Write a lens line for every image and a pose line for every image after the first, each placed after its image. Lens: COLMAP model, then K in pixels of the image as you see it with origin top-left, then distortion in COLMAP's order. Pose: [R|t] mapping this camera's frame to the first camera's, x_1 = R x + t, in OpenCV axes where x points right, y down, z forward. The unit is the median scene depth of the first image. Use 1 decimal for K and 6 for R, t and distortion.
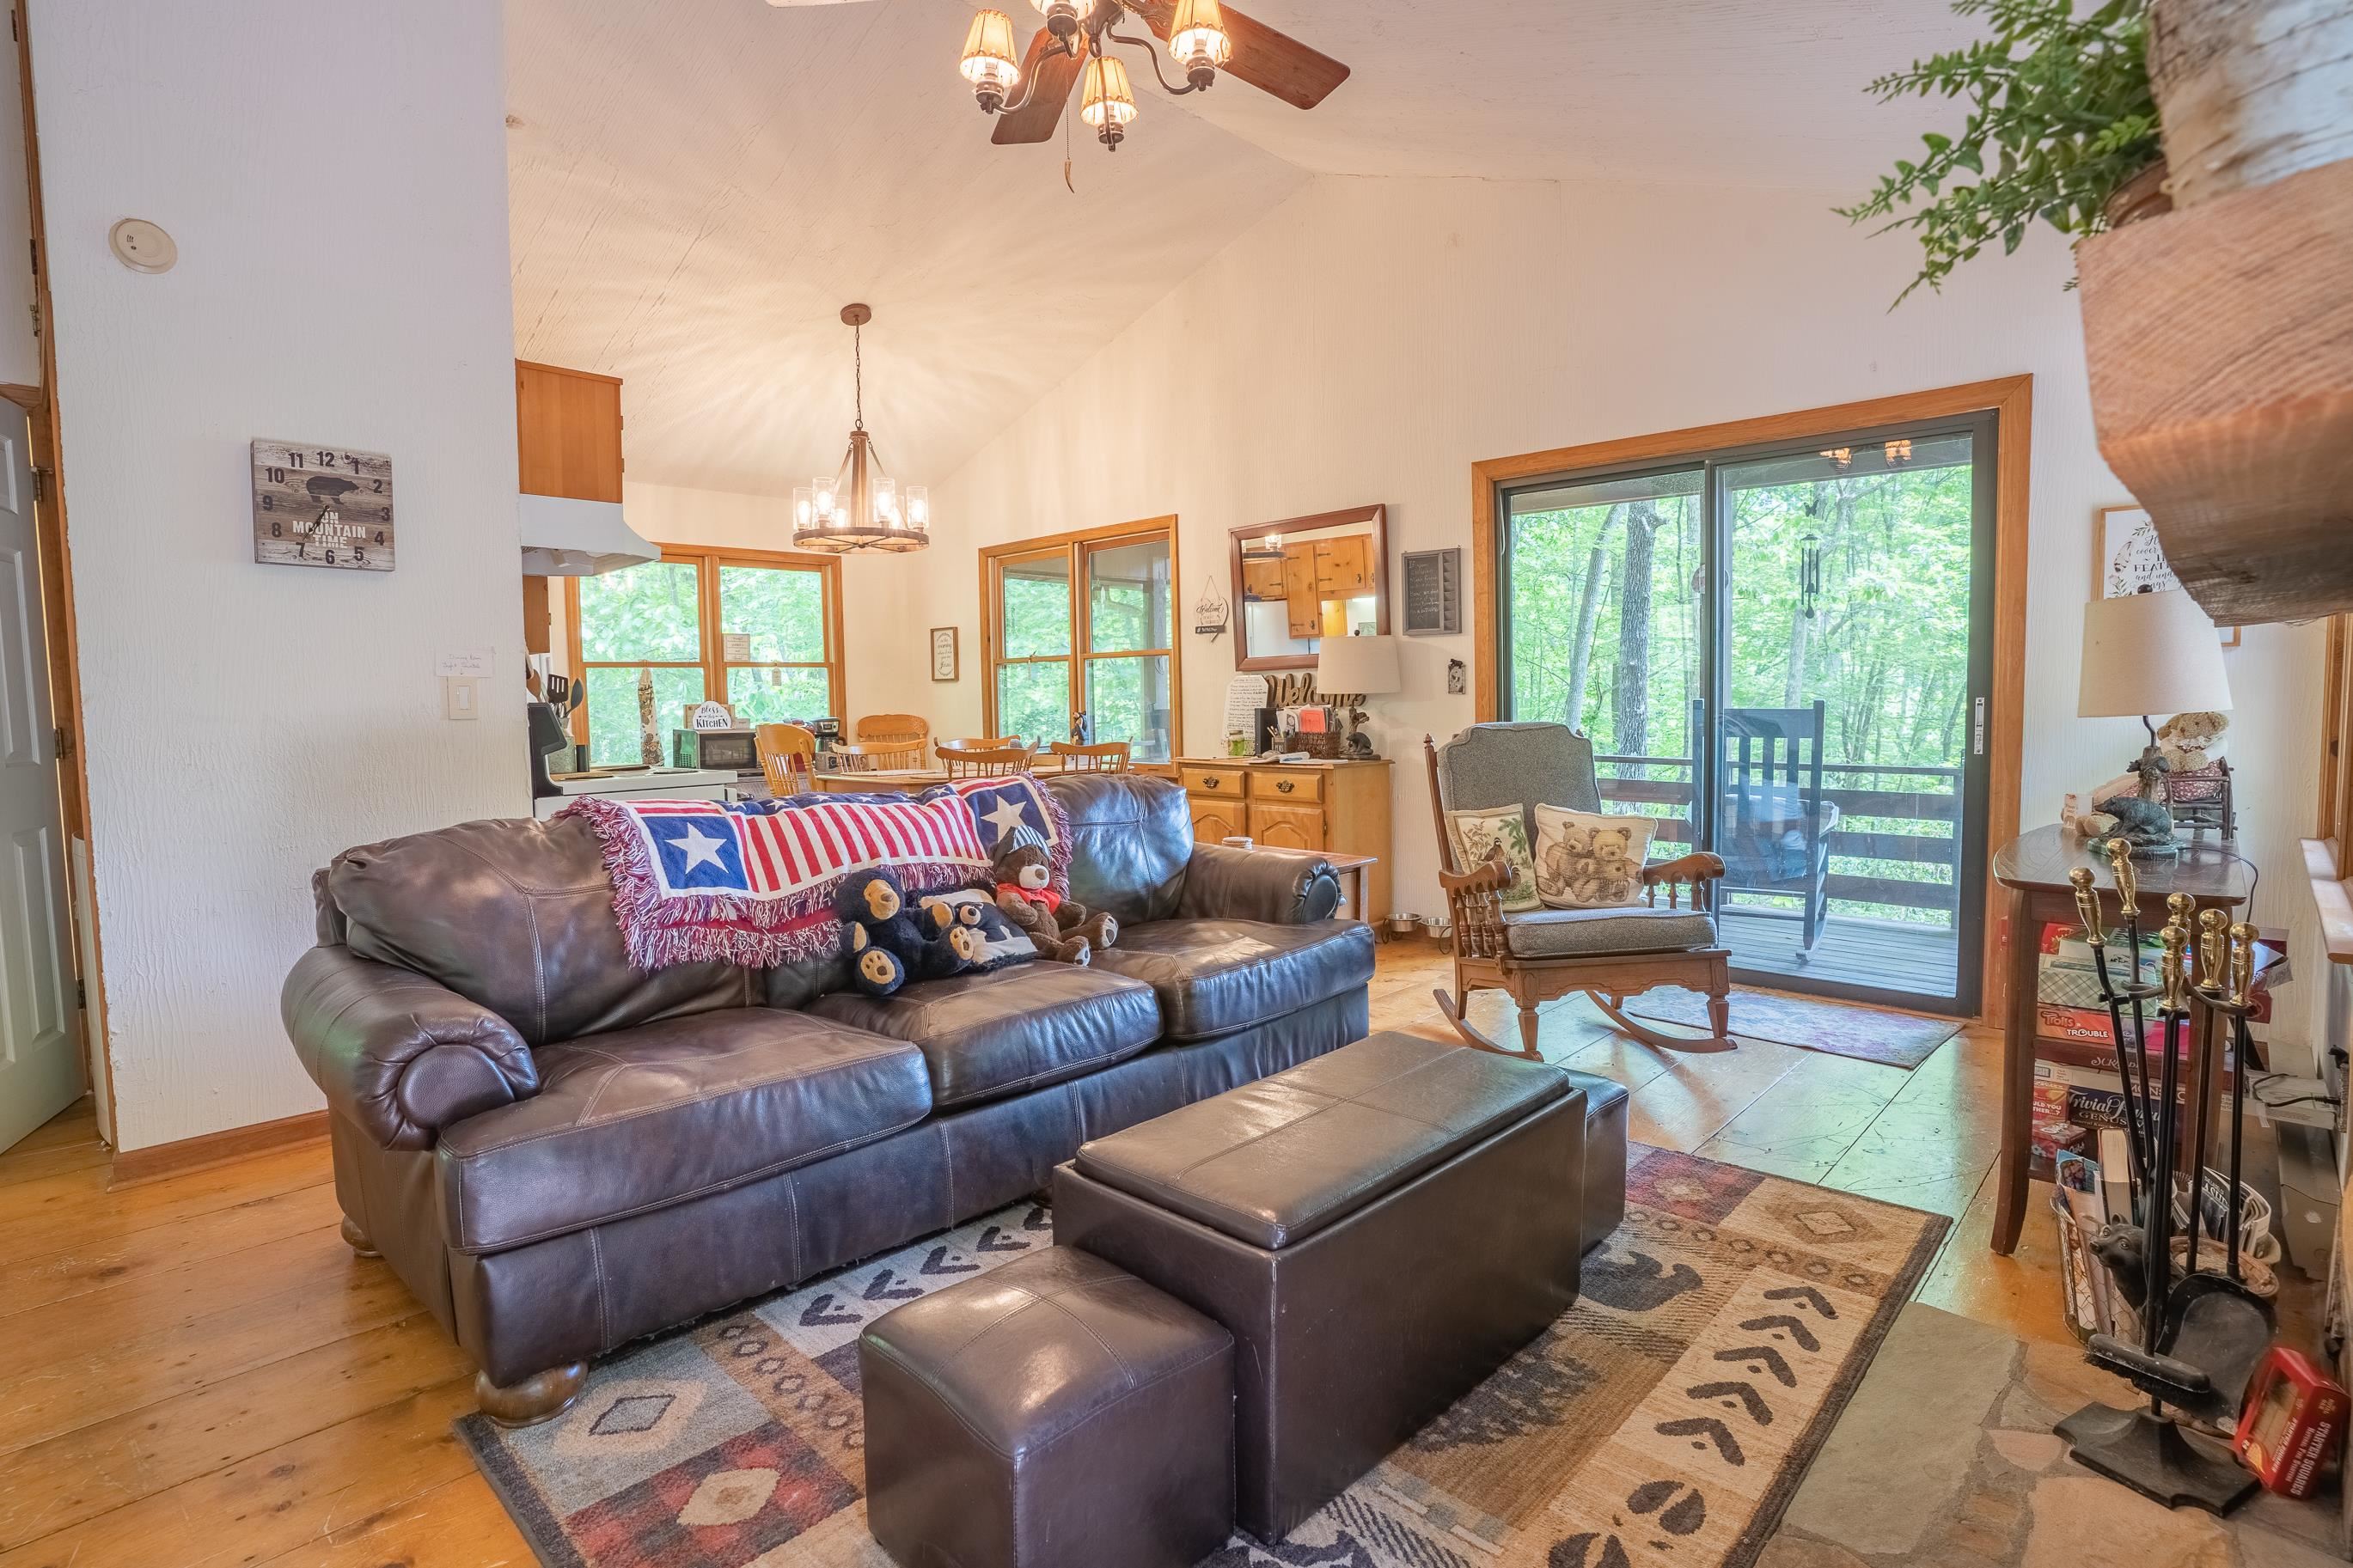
lens RADIAL K [[1141.5, 0, 1180.8], [0, 1141.5, 801.6], [0, 0, 1]] dist [-0.043306, 0.012195]
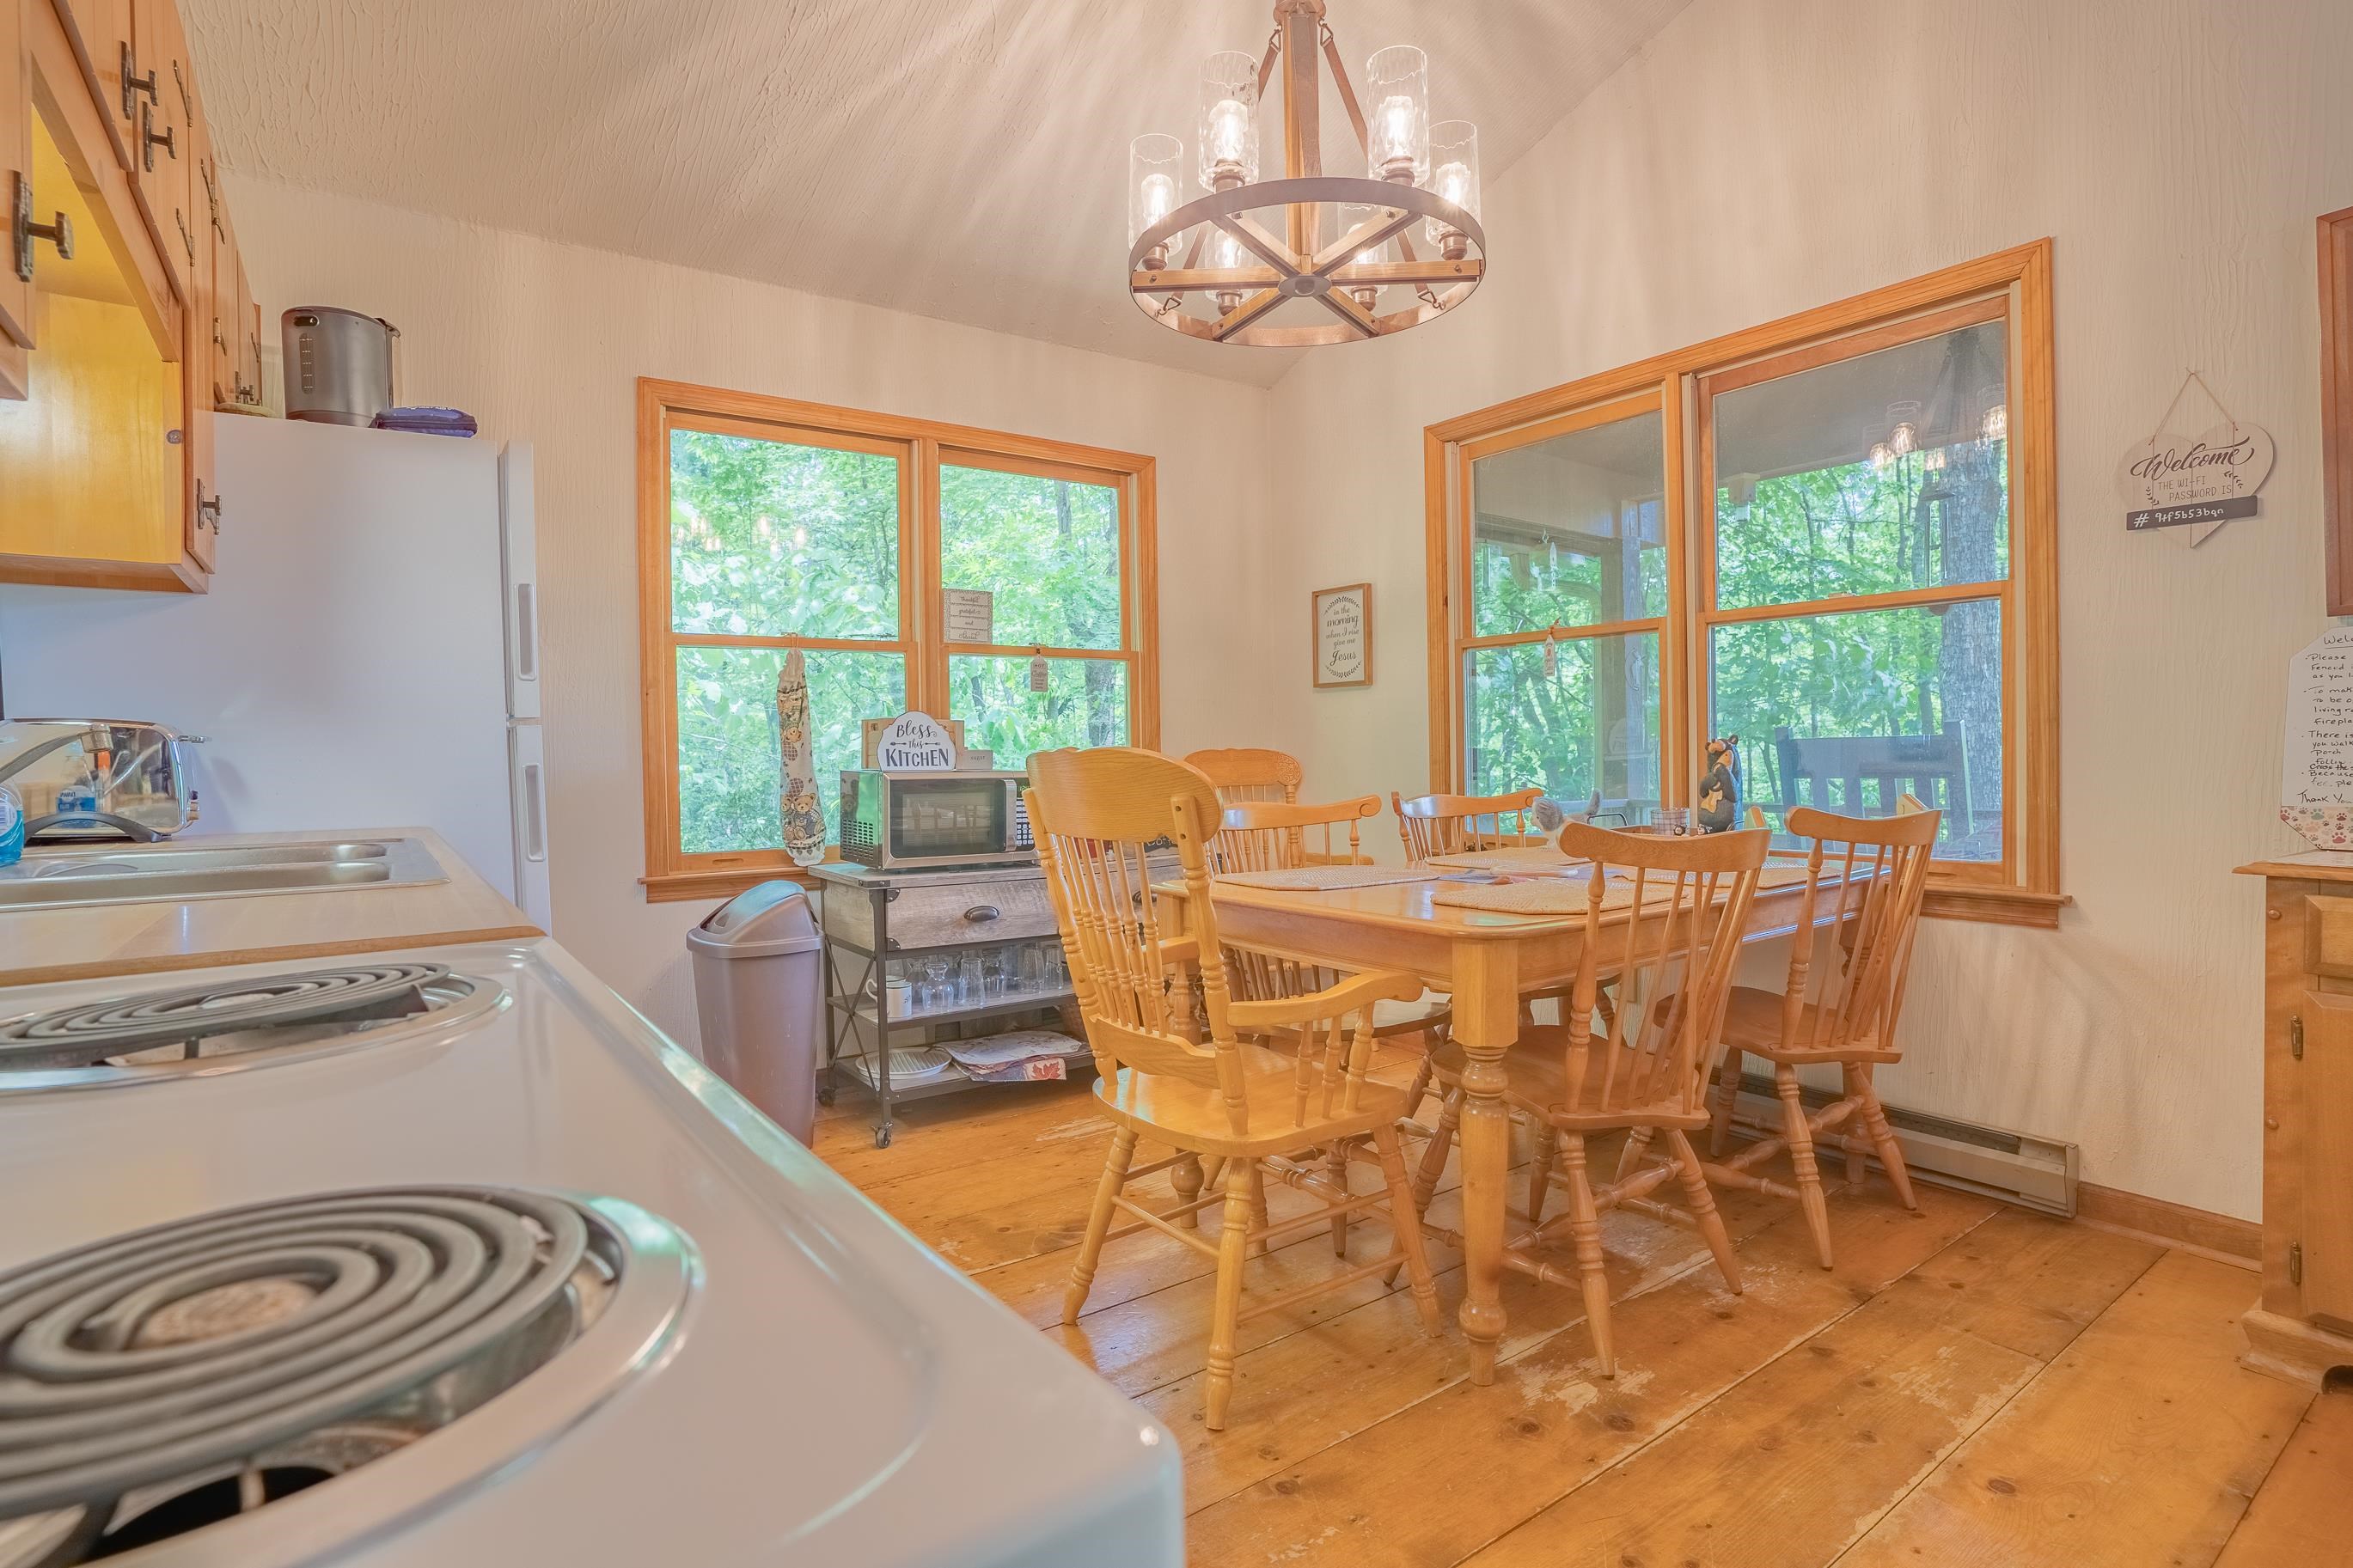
lens RADIAL K [[1141.5, 0, 1174.5], [0, 1141.5, 771.3], [0, 0, 1]] dist [-0.043306, 0.012195]
pose [[0.987341, 0.005583, -0.158512, -0.221687], [-0.018354, 0.996688, -0.079219, -0.026422], [0.157545, 0.081126, 0.984174, 0.523658]]
